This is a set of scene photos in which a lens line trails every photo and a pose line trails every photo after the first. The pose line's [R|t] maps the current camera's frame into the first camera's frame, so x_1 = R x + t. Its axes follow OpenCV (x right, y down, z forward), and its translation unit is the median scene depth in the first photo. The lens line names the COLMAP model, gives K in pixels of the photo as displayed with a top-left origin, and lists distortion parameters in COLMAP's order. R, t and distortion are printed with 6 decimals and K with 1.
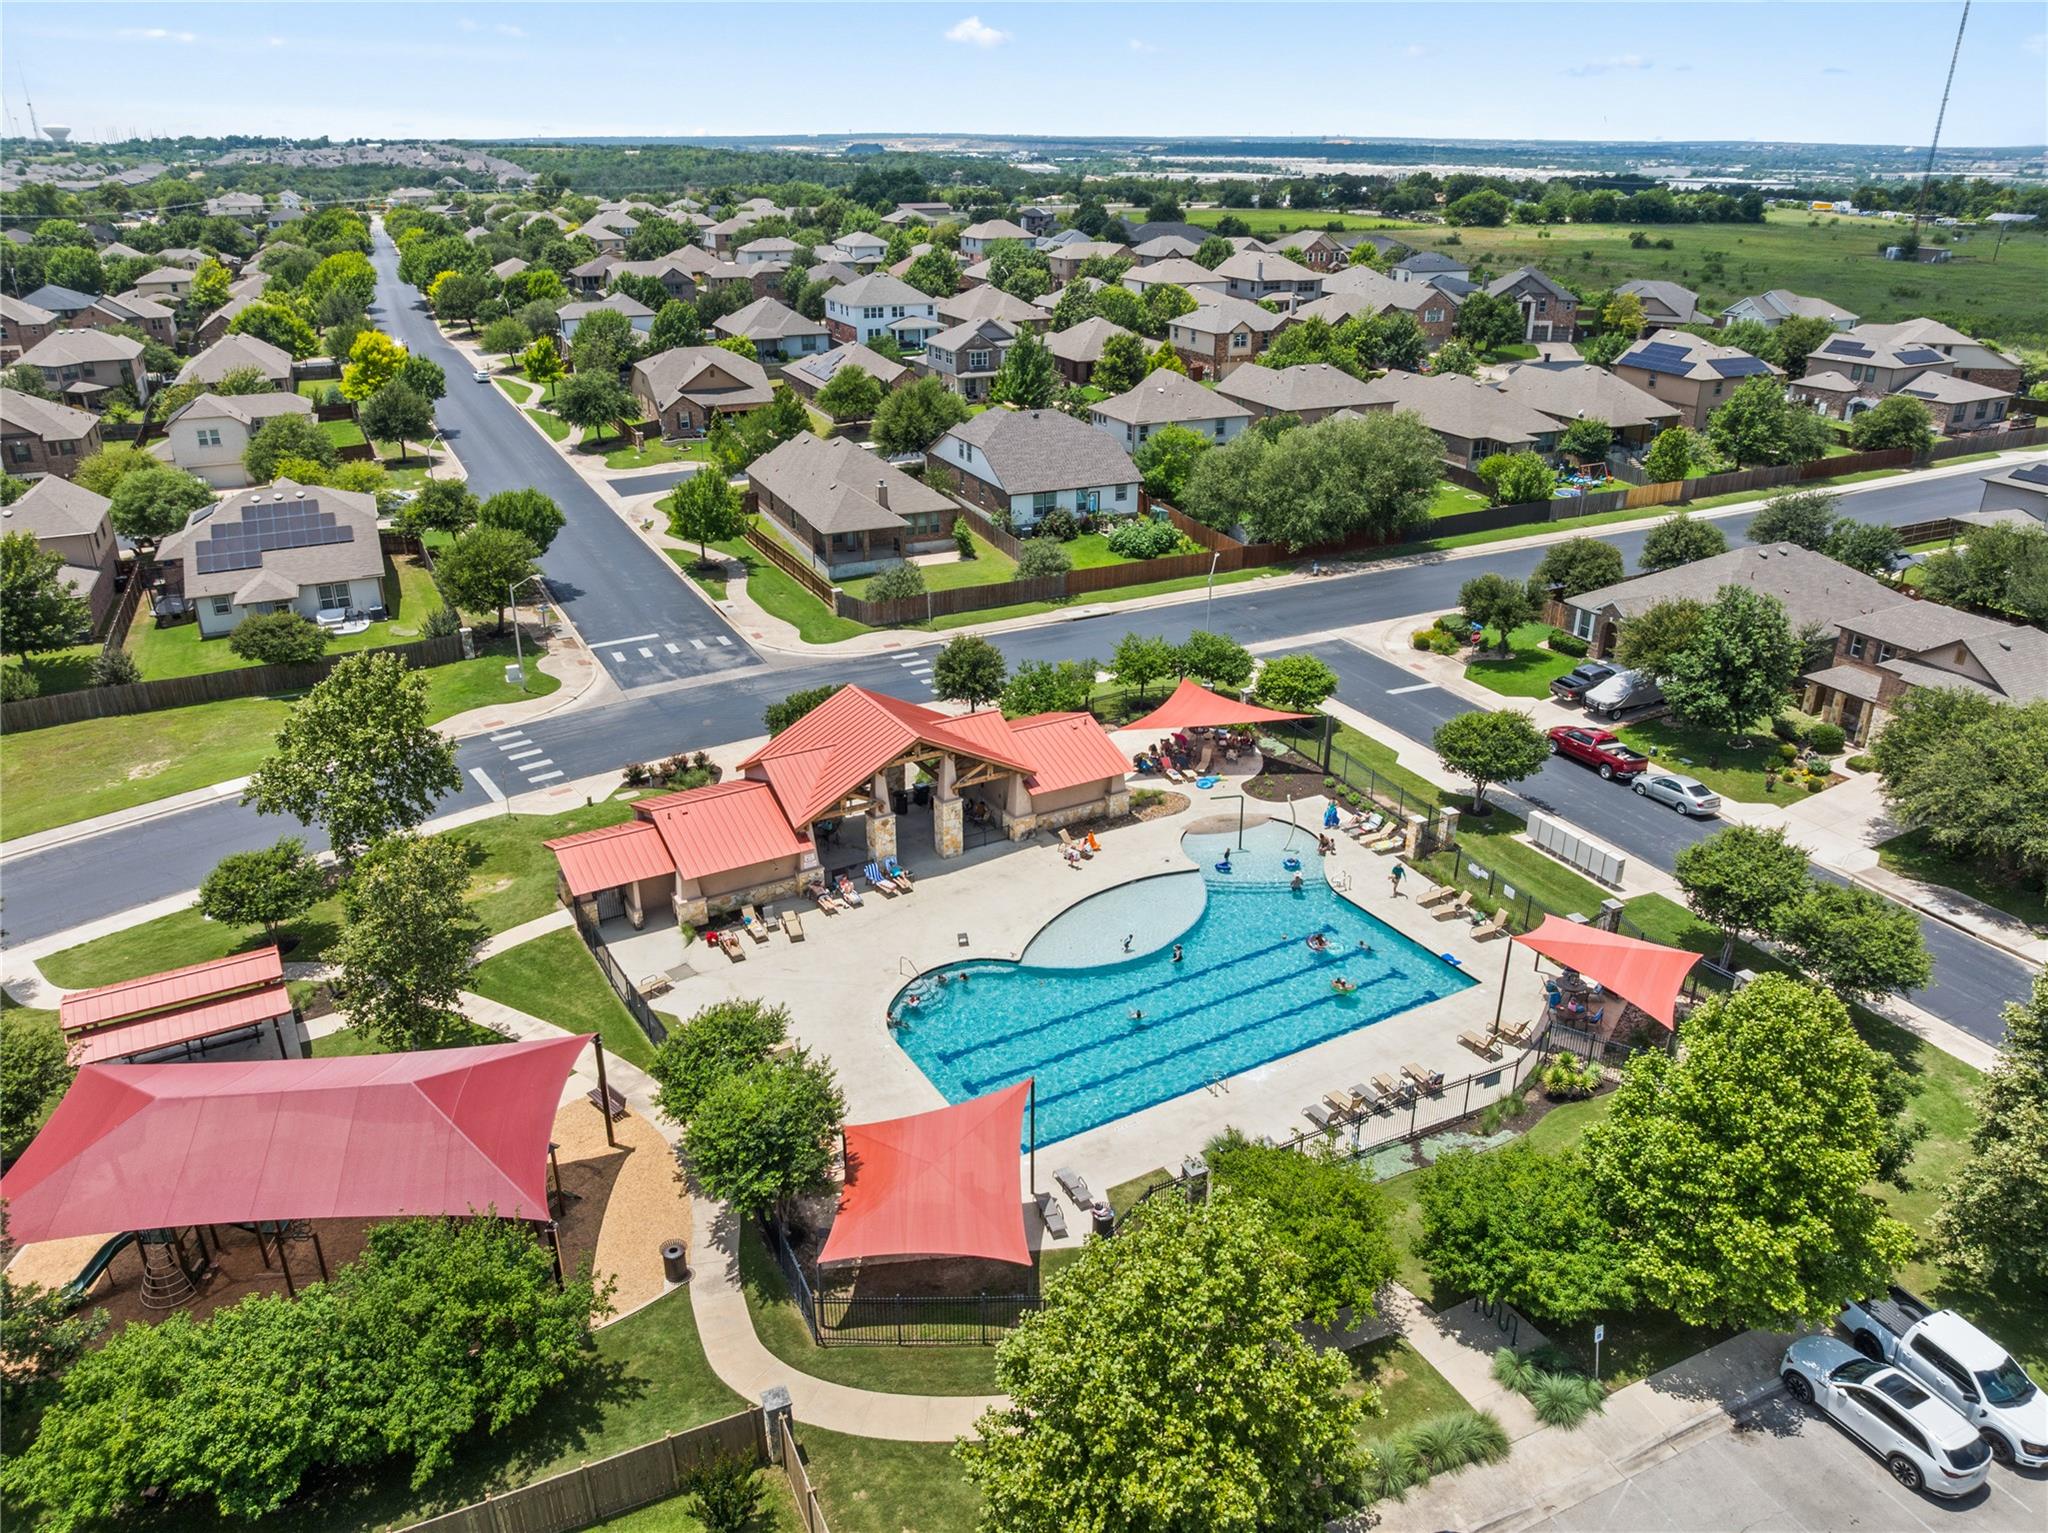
lens RADIAL K [[1439.1, 0, 1024.0], [0, 1439.1, 766.5], [0, 0, 1]] dist [-0.039078, 0.002148]
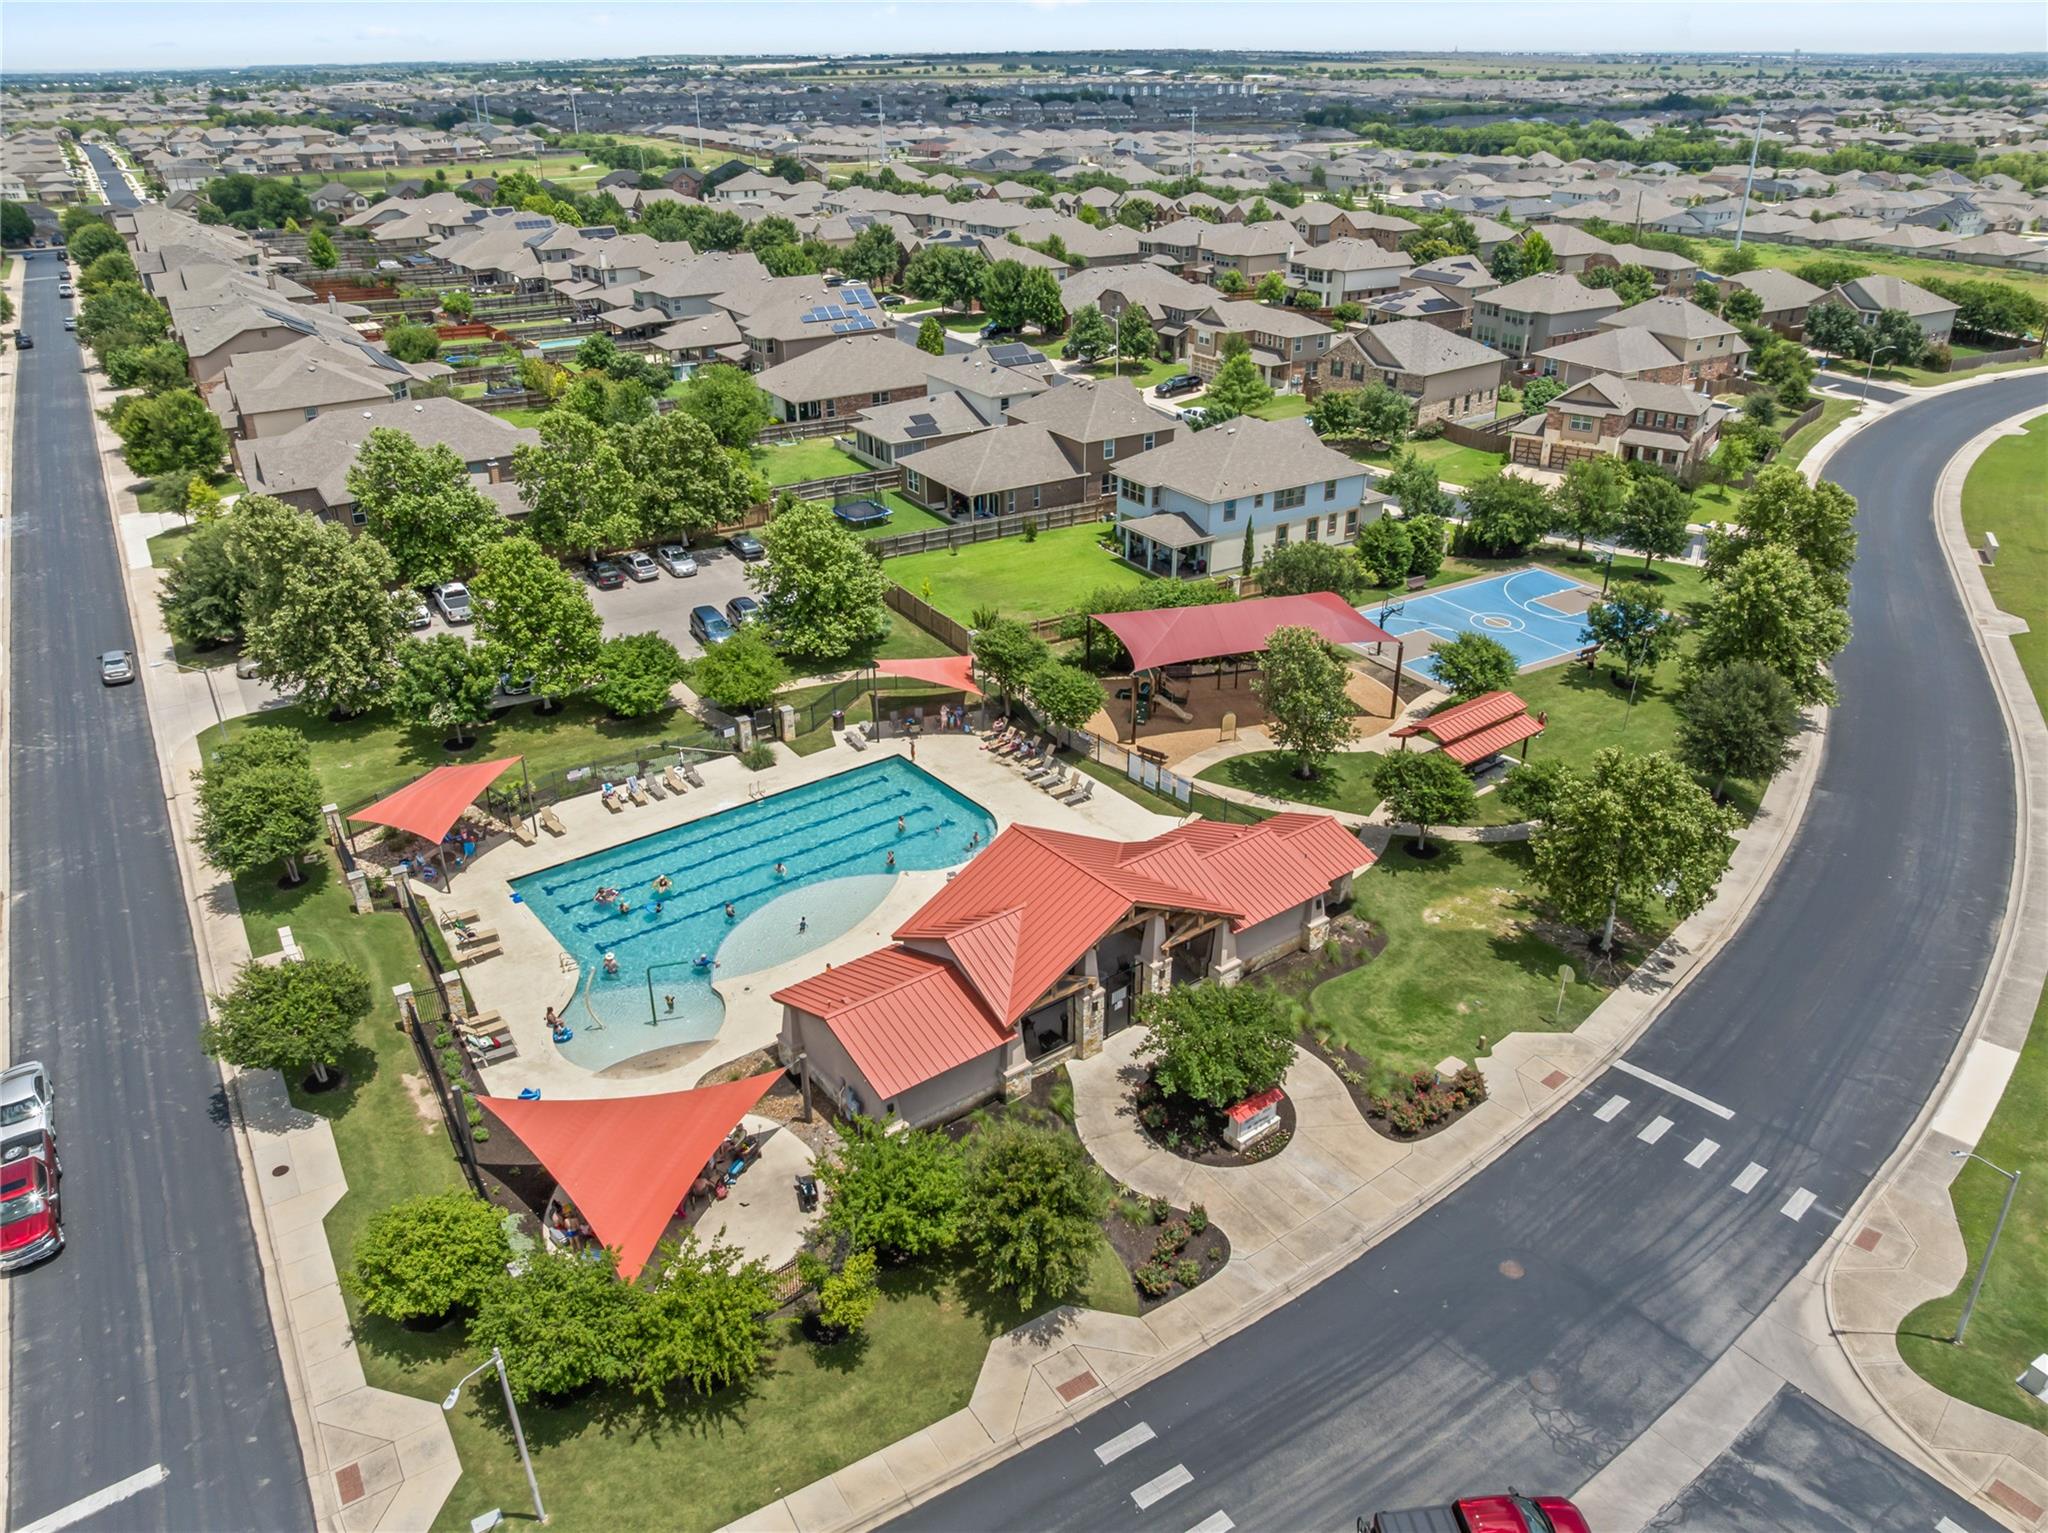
lens RADIAL K [[1439.1, 0, 1024.0], [0, 1439.1, 766.5], [0, 0, 1]] dist [-0.039078, 0.002148]
pose [[-0.991233, 0.058597, -0.118419, 0.019409], [-0.056050, 0.625137, 0.778500, -0.465058], [0.119646, 0.778313, -0.616372, 0.940171]]
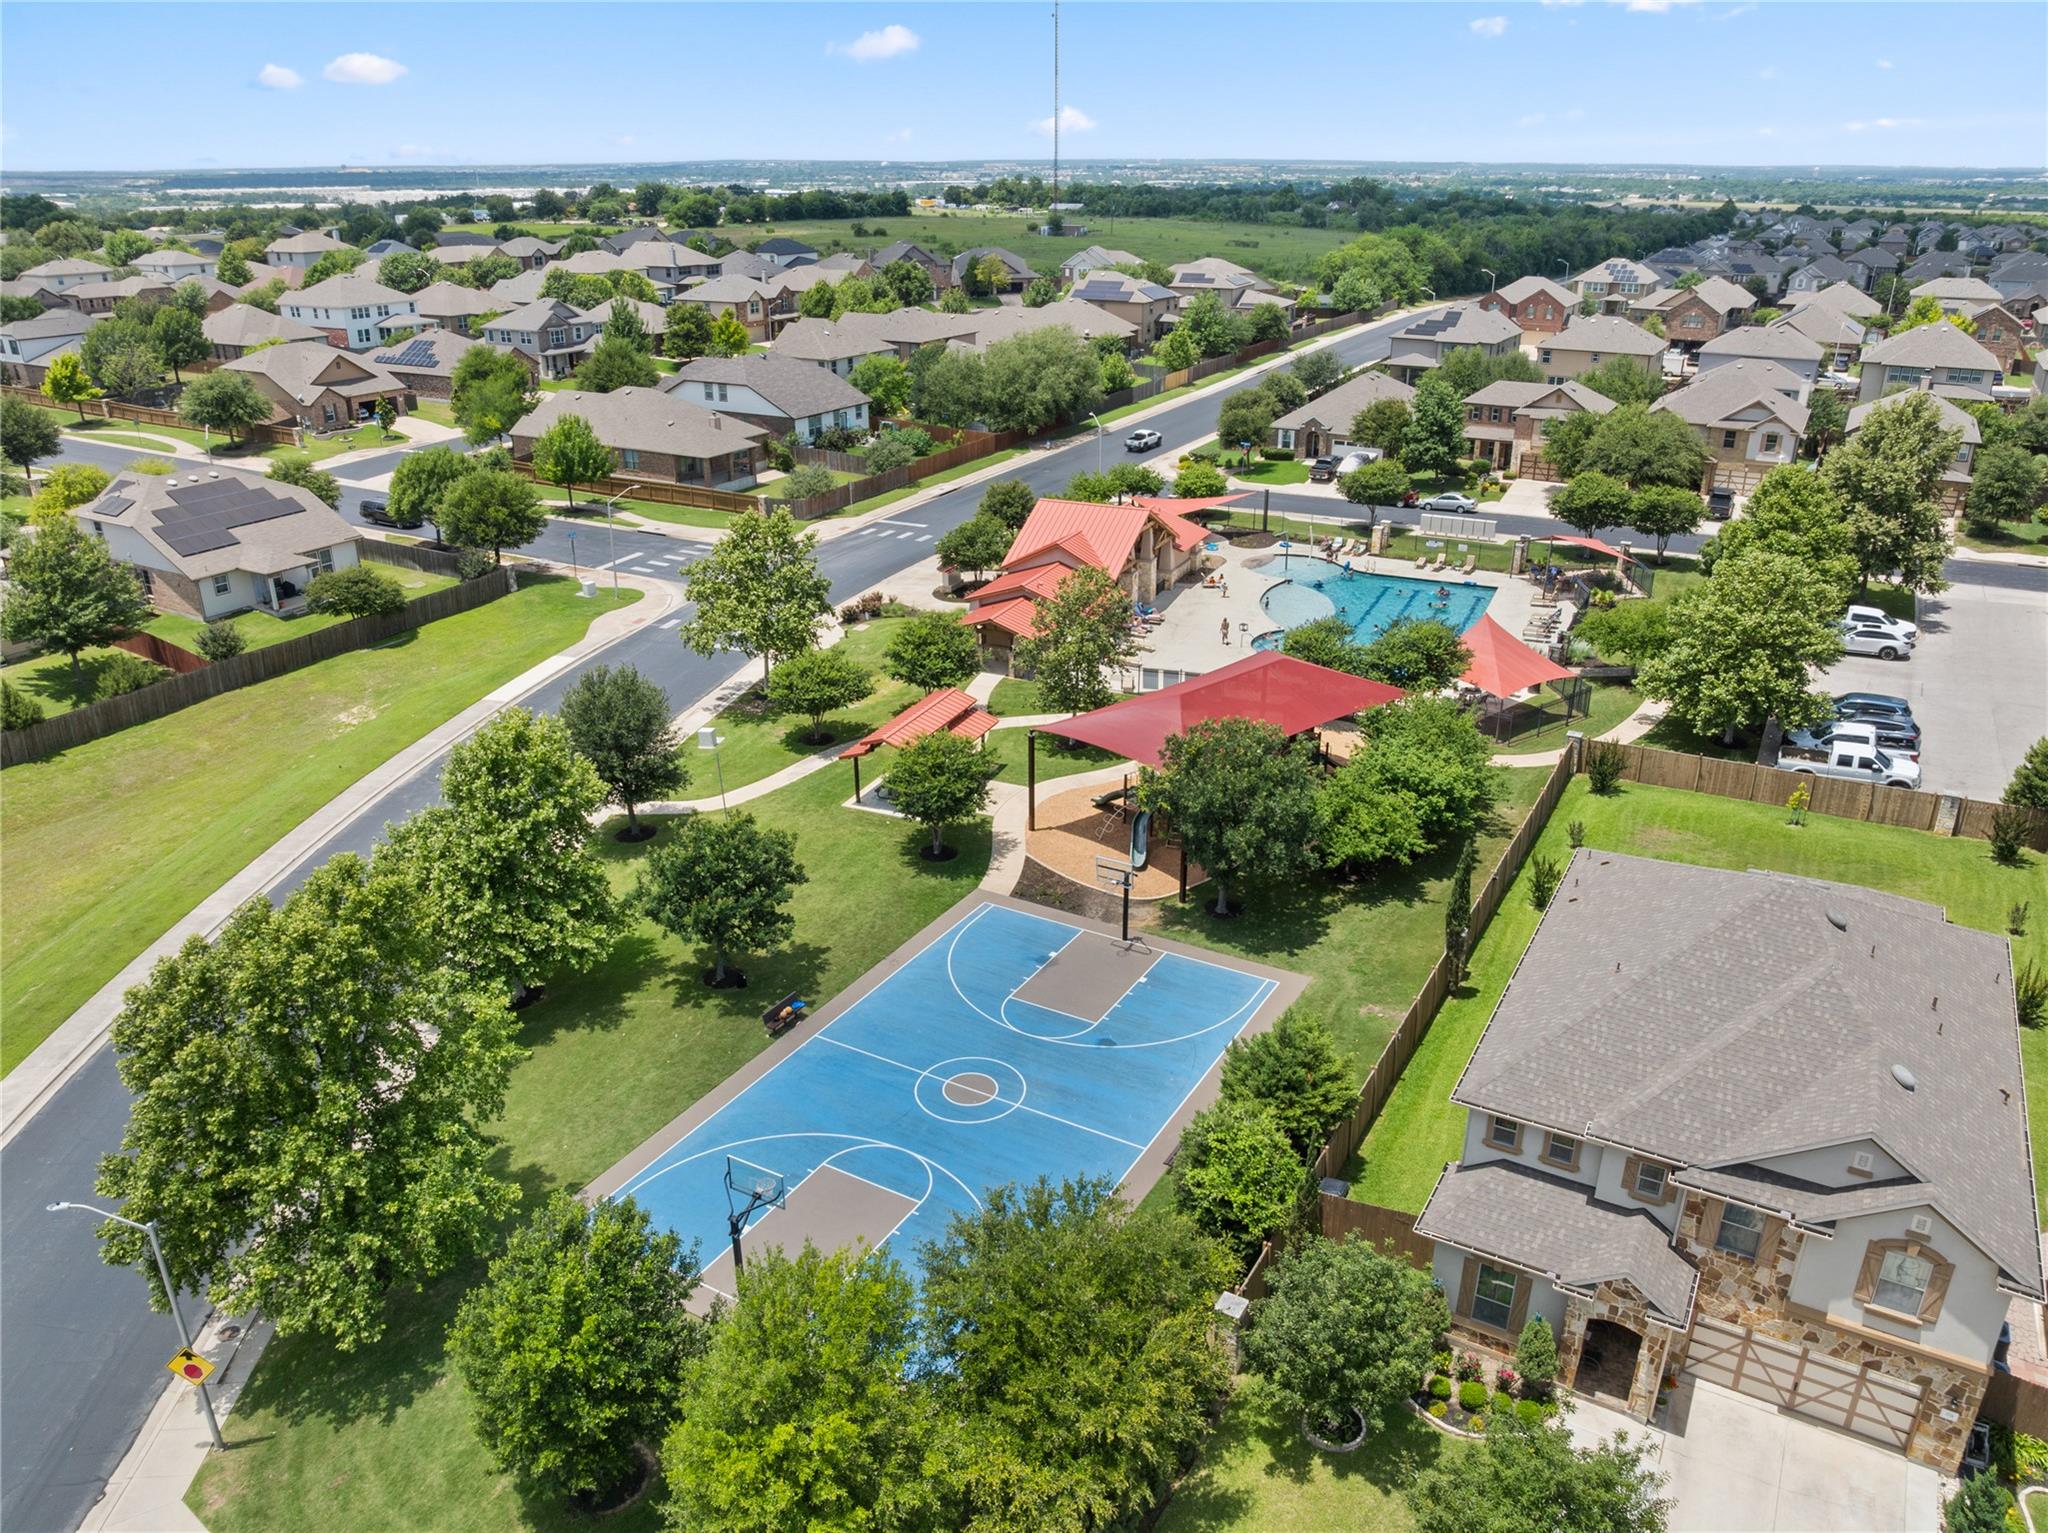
lens RADIAL K [[1439.1, 0, 1024.0], [0, 1439.1, 766.5], [0, 0, 1]] dist [-0.039078, 0.002148]
pose [[0.817932, -0.229237, 0.527672, -0.596528], [0.236884, 0.970024, 0.054220, 0.072731], [-0.524283, 0.080648, 0.847716, -0.068305]]
